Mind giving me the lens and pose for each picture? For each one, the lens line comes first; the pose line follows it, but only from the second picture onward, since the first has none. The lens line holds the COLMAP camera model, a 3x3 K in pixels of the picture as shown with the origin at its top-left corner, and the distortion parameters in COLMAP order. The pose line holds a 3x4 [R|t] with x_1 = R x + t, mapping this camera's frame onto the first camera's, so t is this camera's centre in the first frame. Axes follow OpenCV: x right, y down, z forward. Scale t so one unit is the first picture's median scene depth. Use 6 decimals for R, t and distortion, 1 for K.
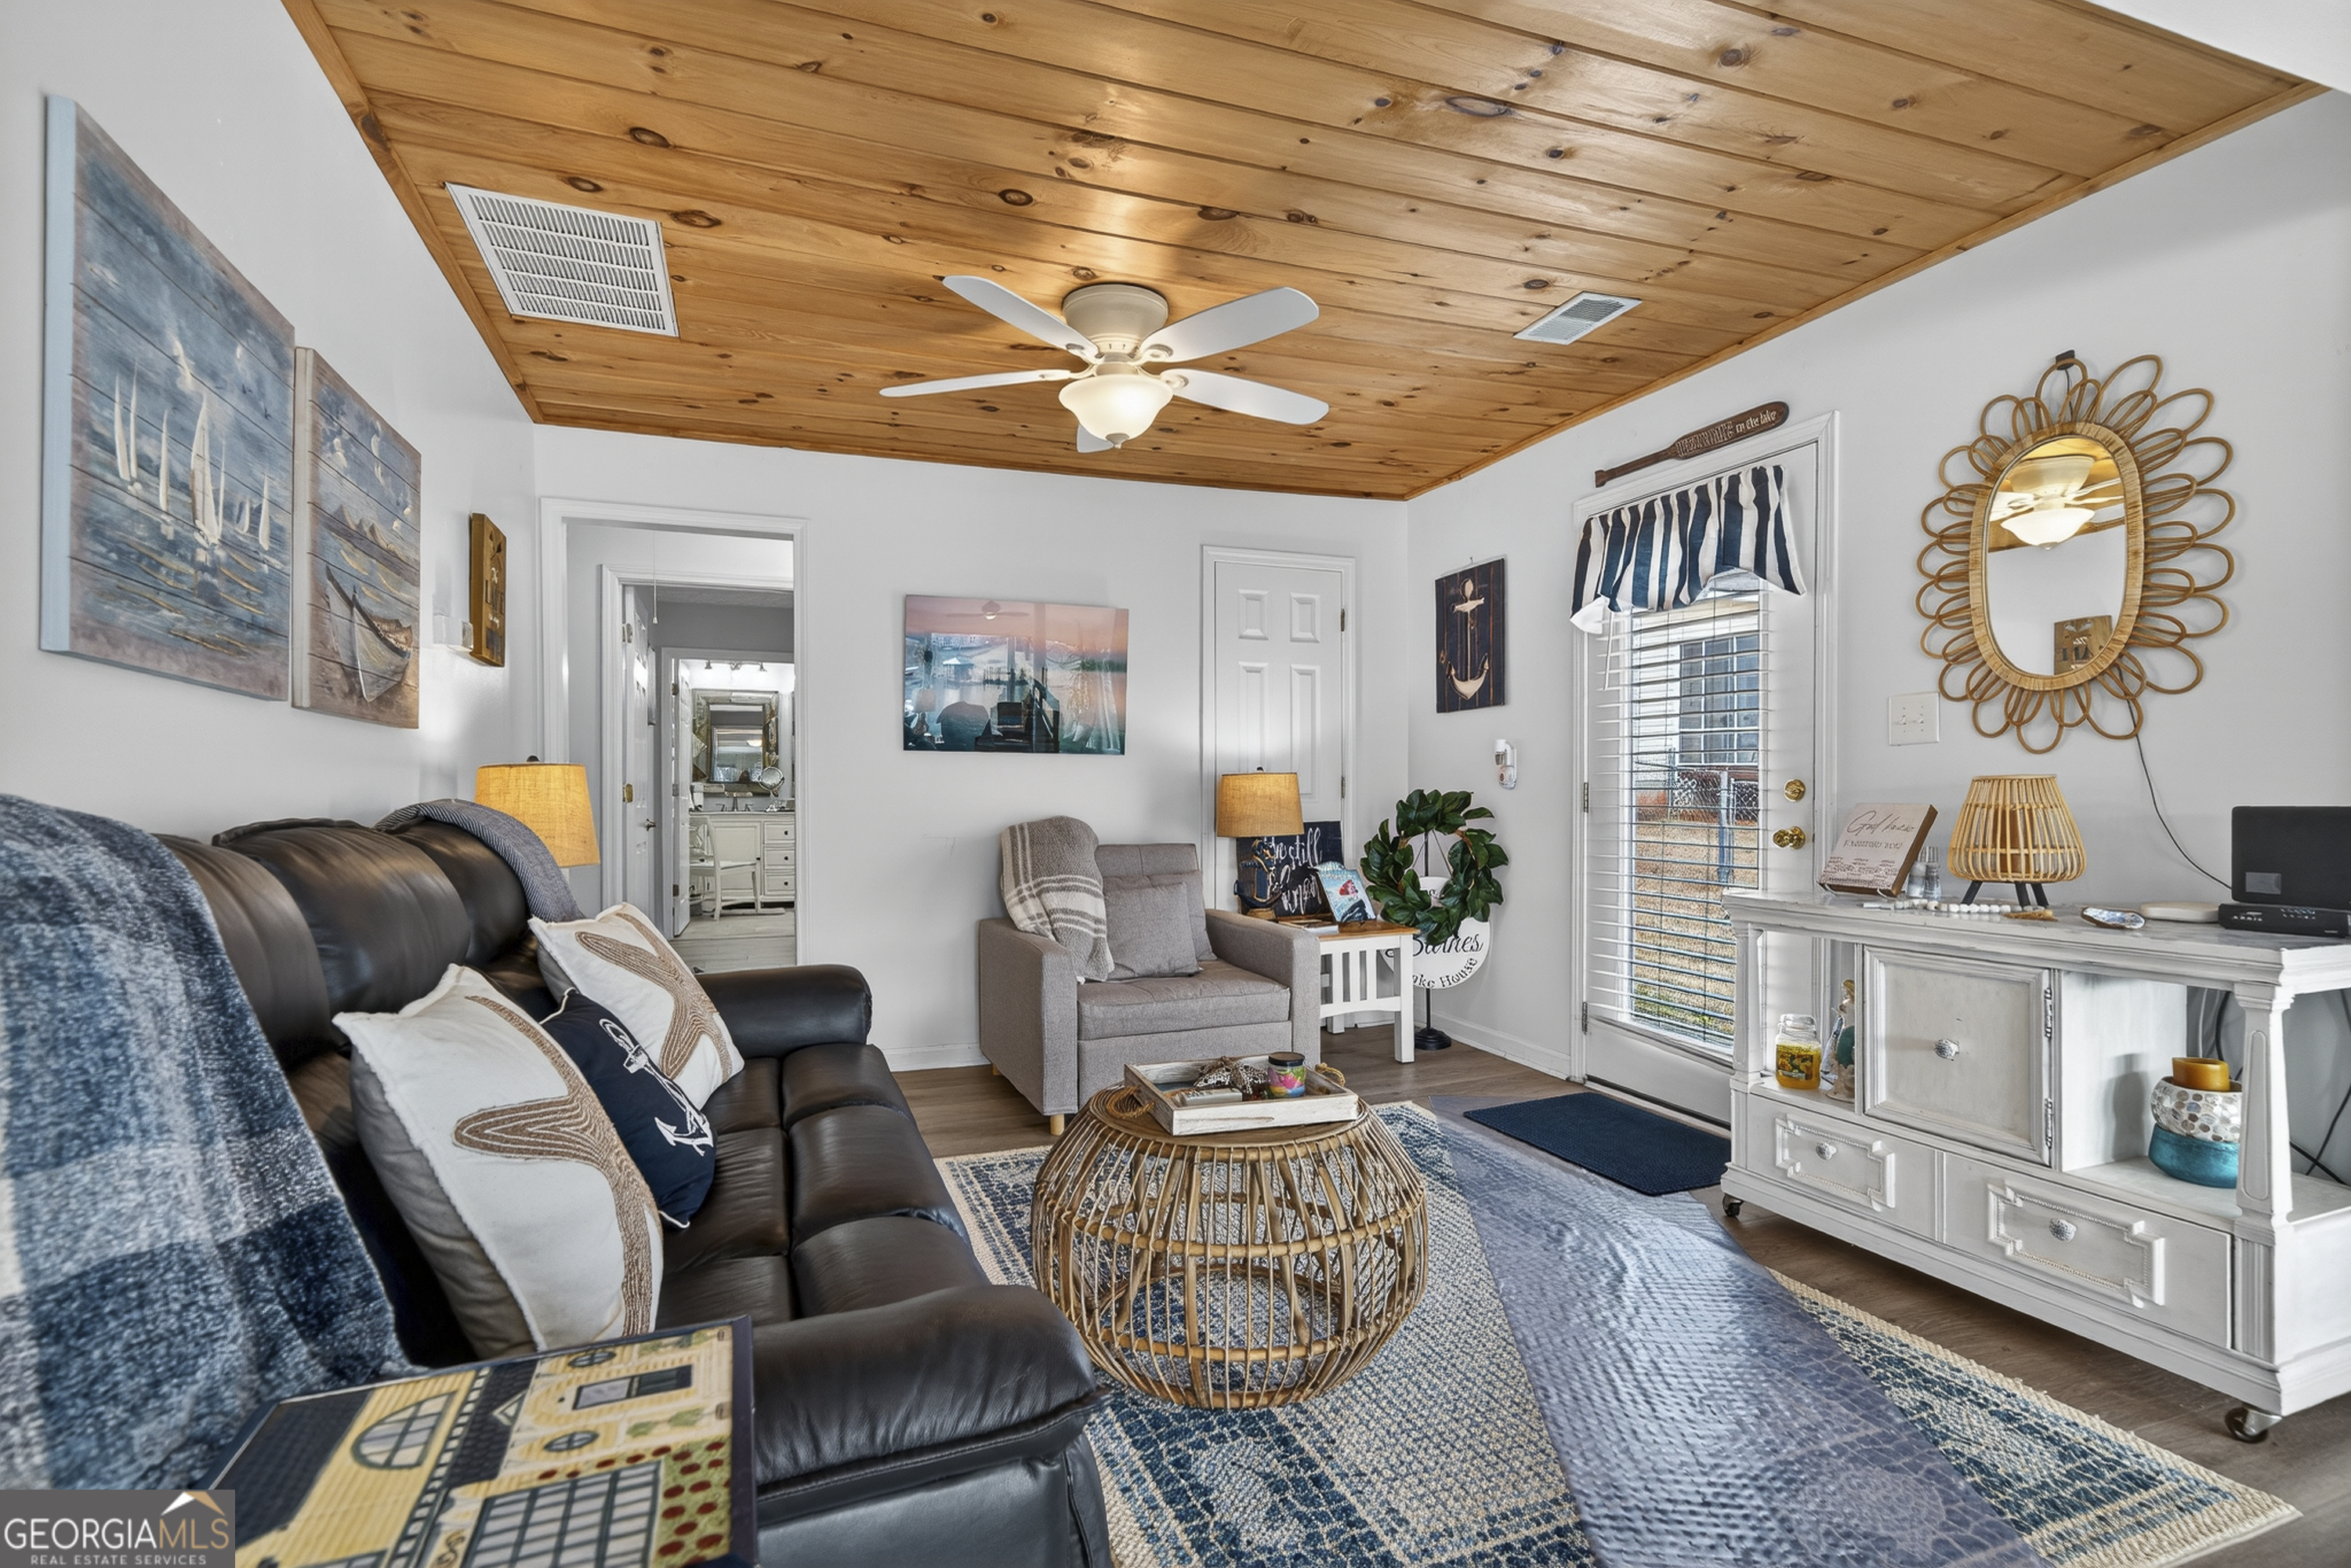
lens RADIAL K [[1099.2, 0, 1177.1], [0, 1099.2, 829.3], [0, 0, 1]] dist [-0.018042, 0.000722]
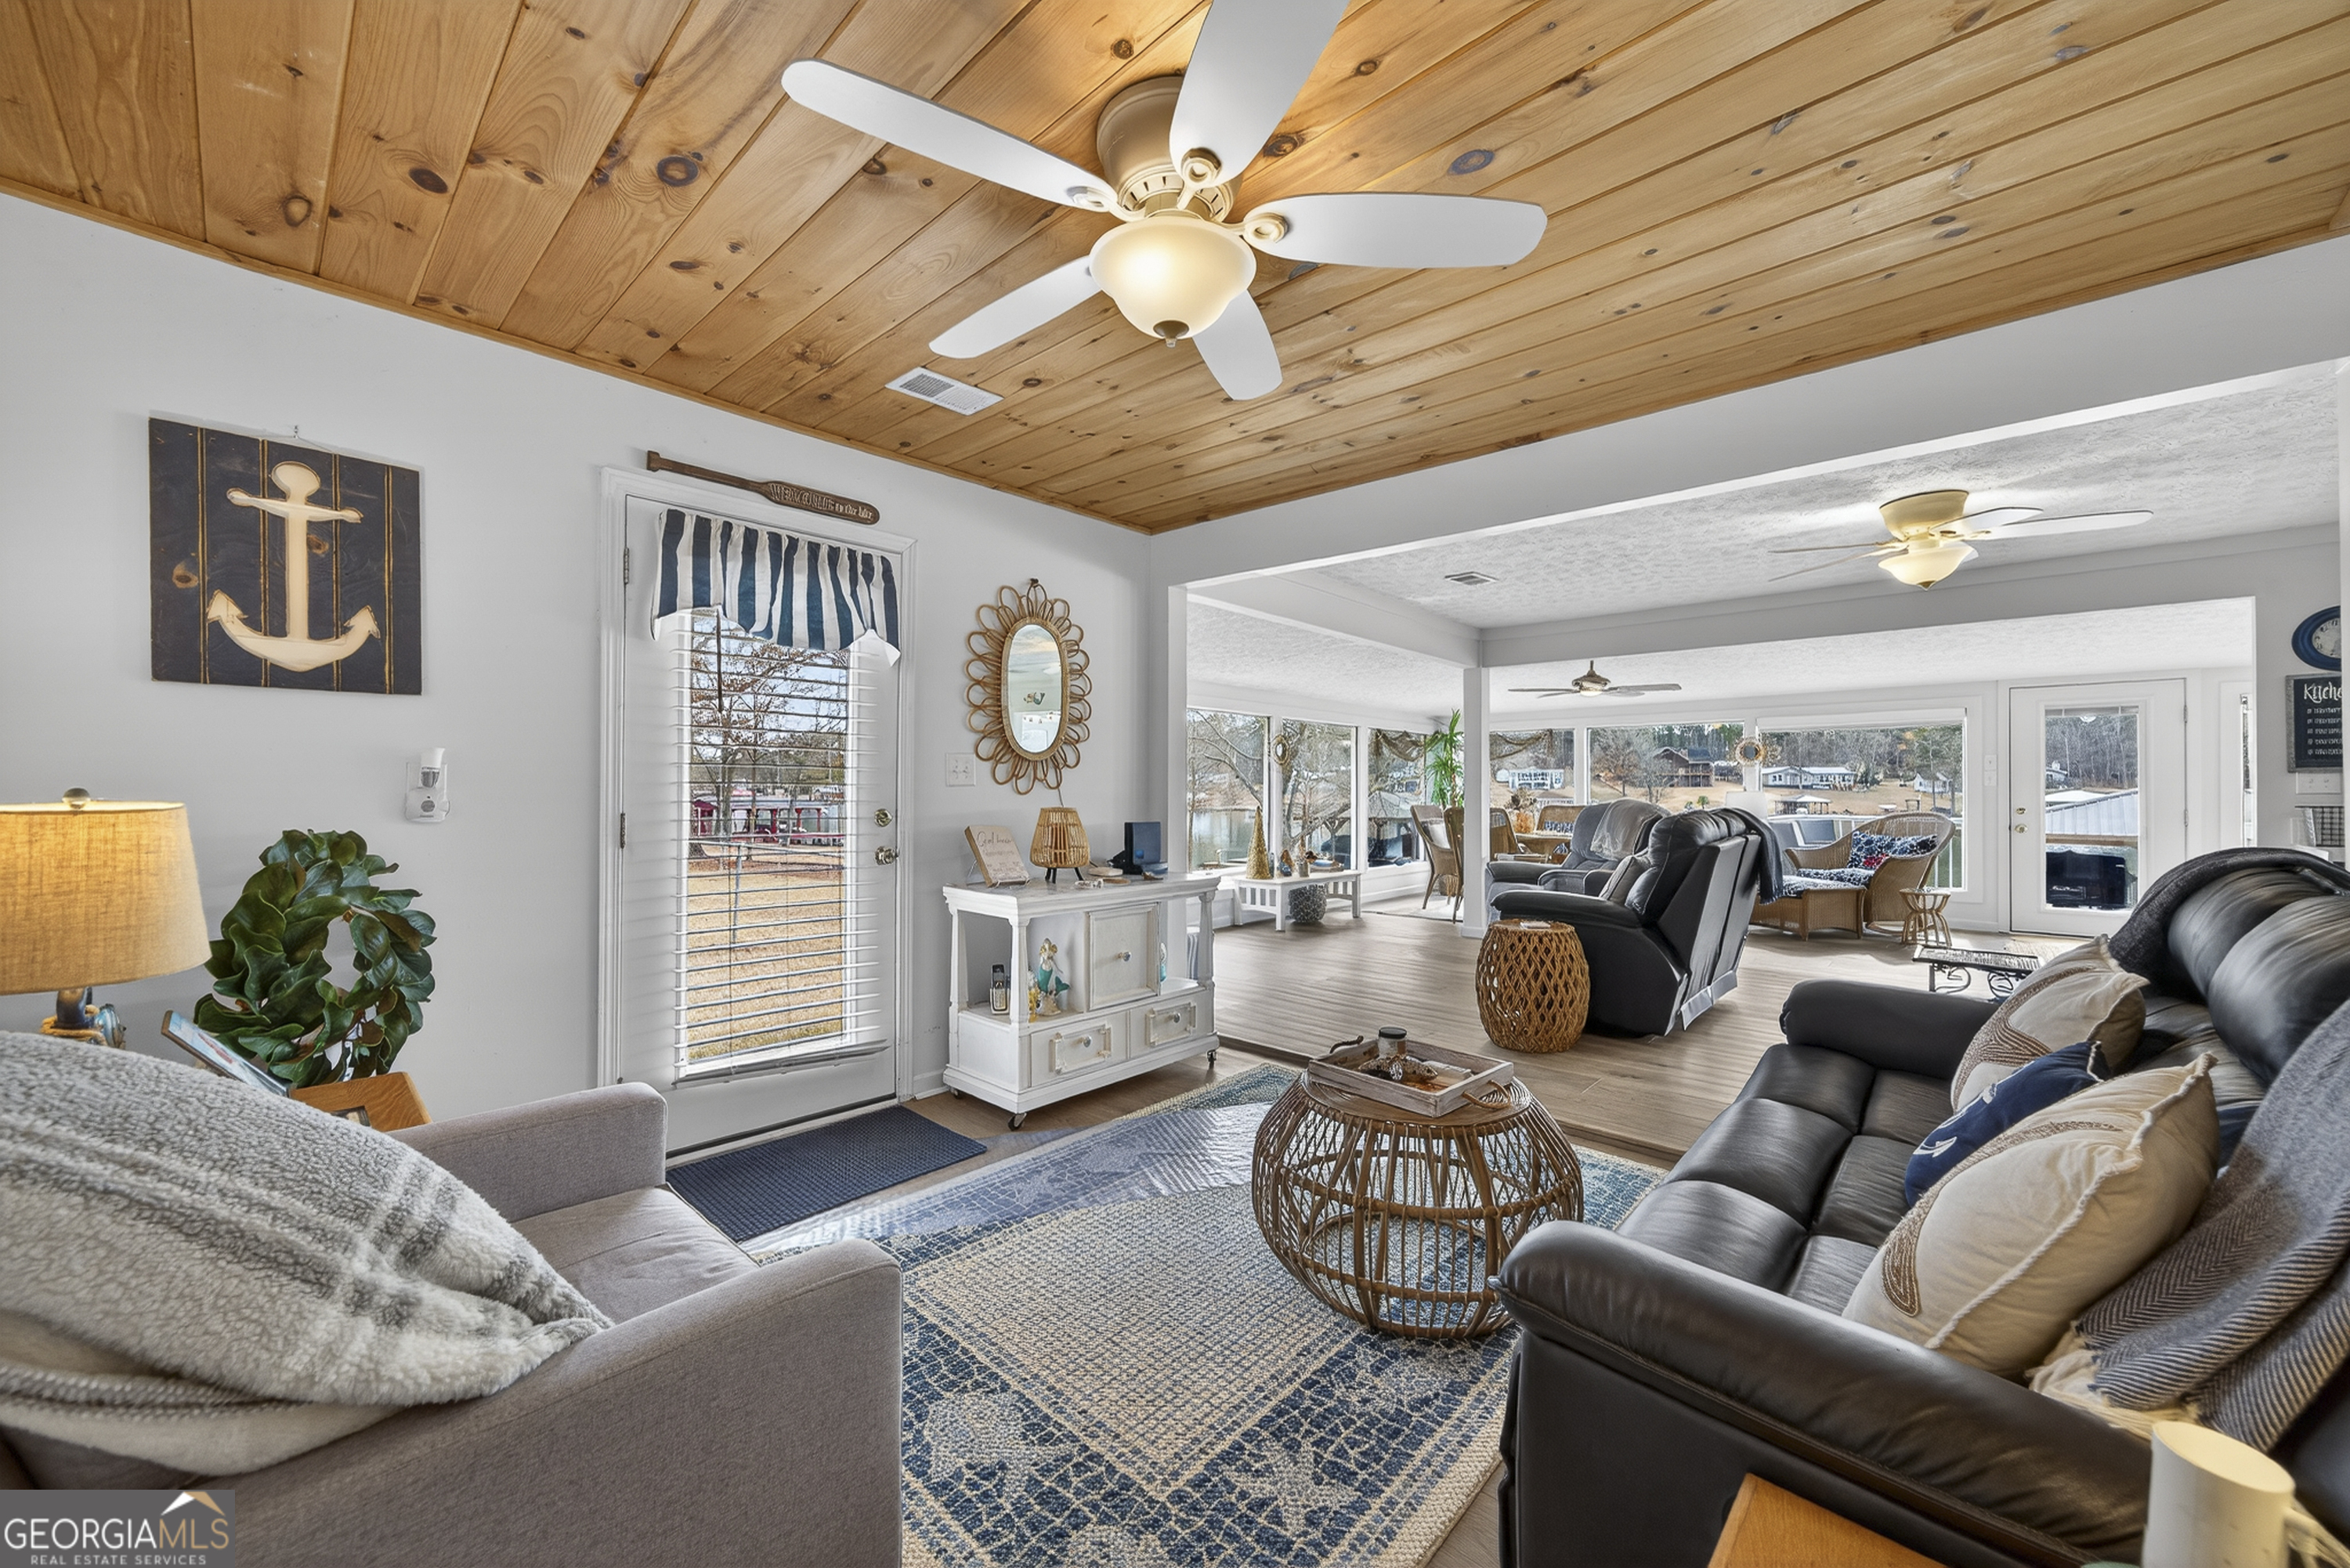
lens RADIAL K [[897.1, 0, 1146.0], [0, 897.1, 793.4], [0, 0, 1]] dist [0.003656, 0.000215]
pose [[-0.413299, -0.001899, 0.910593, -0.486045], [0.026271, 0.999557, 0.014008, -0.065755], [-0.910216, 0.029712, -0.413066, 1.085717]]
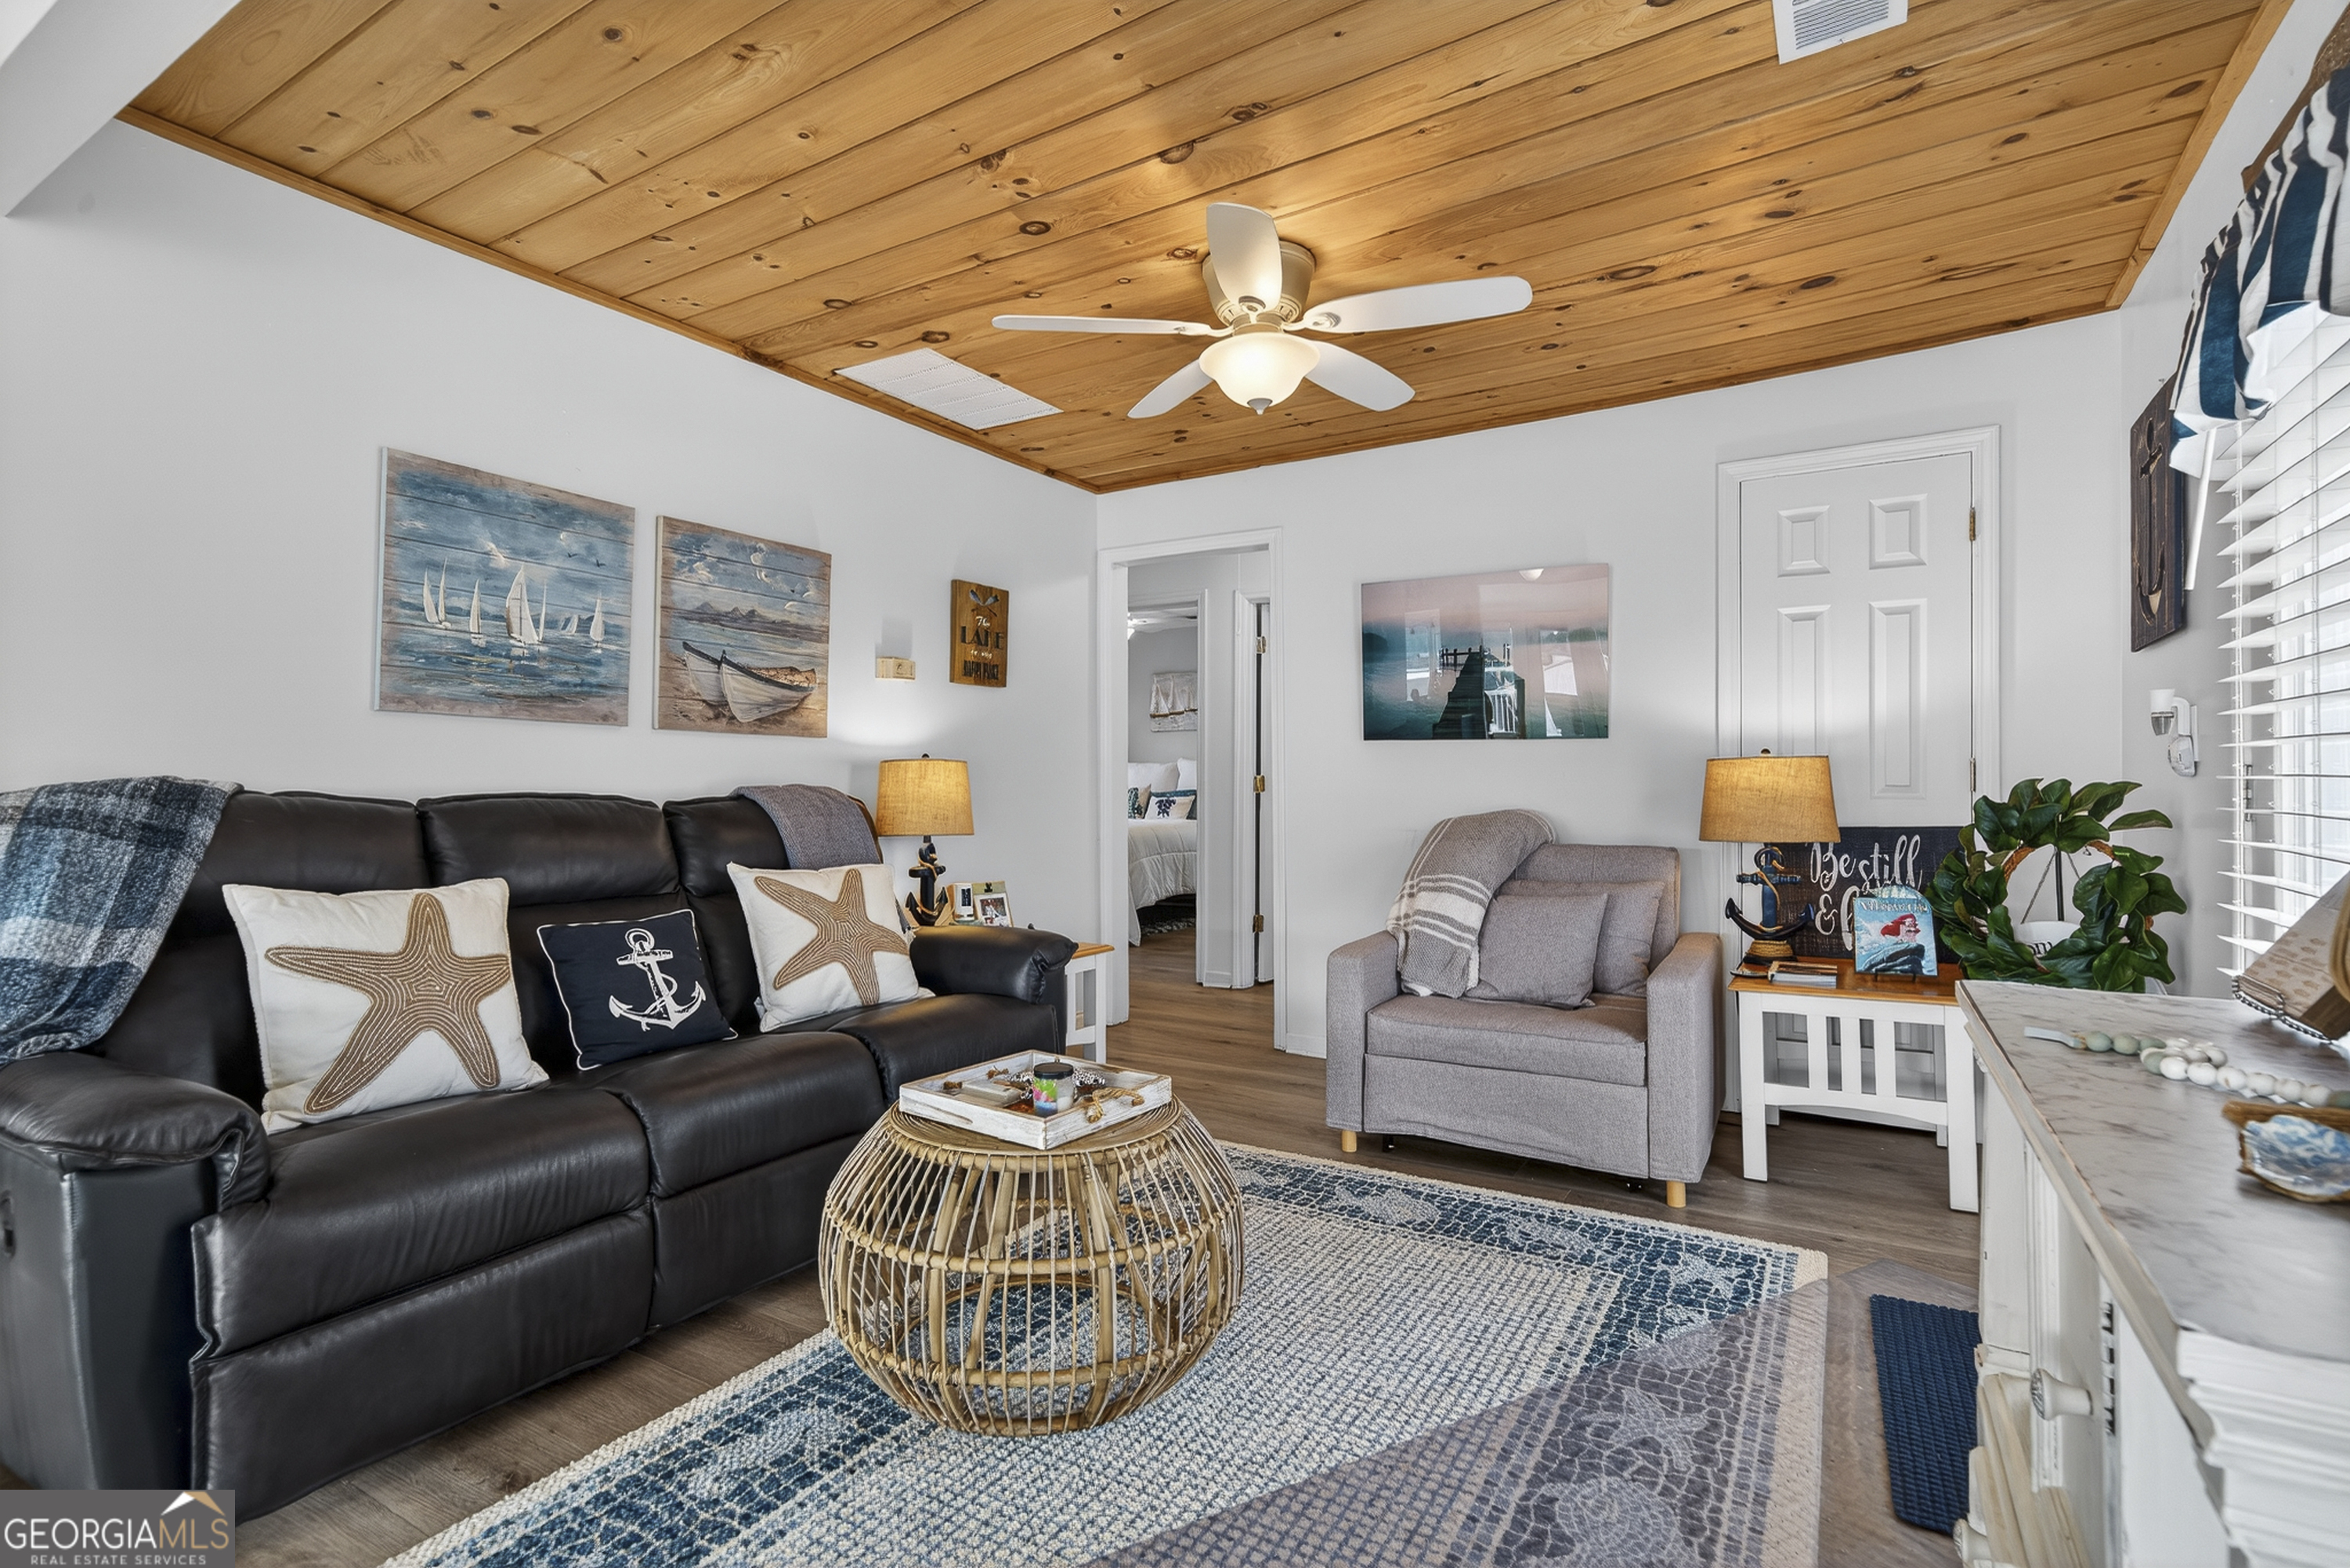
lens RADIAL K [[1106.1, 0, 1175.0], [0, 1106.1, 784.0], [0, 0, 1]] dist [-0.003269, 0.000051]
pose [[0.613619, 0.002649, -0.789598, 0.564565], [-0.029604, 0.999368, -0.019654, -0.008981], [0.789047, 0.035435, 0.613310, 0.318609]]
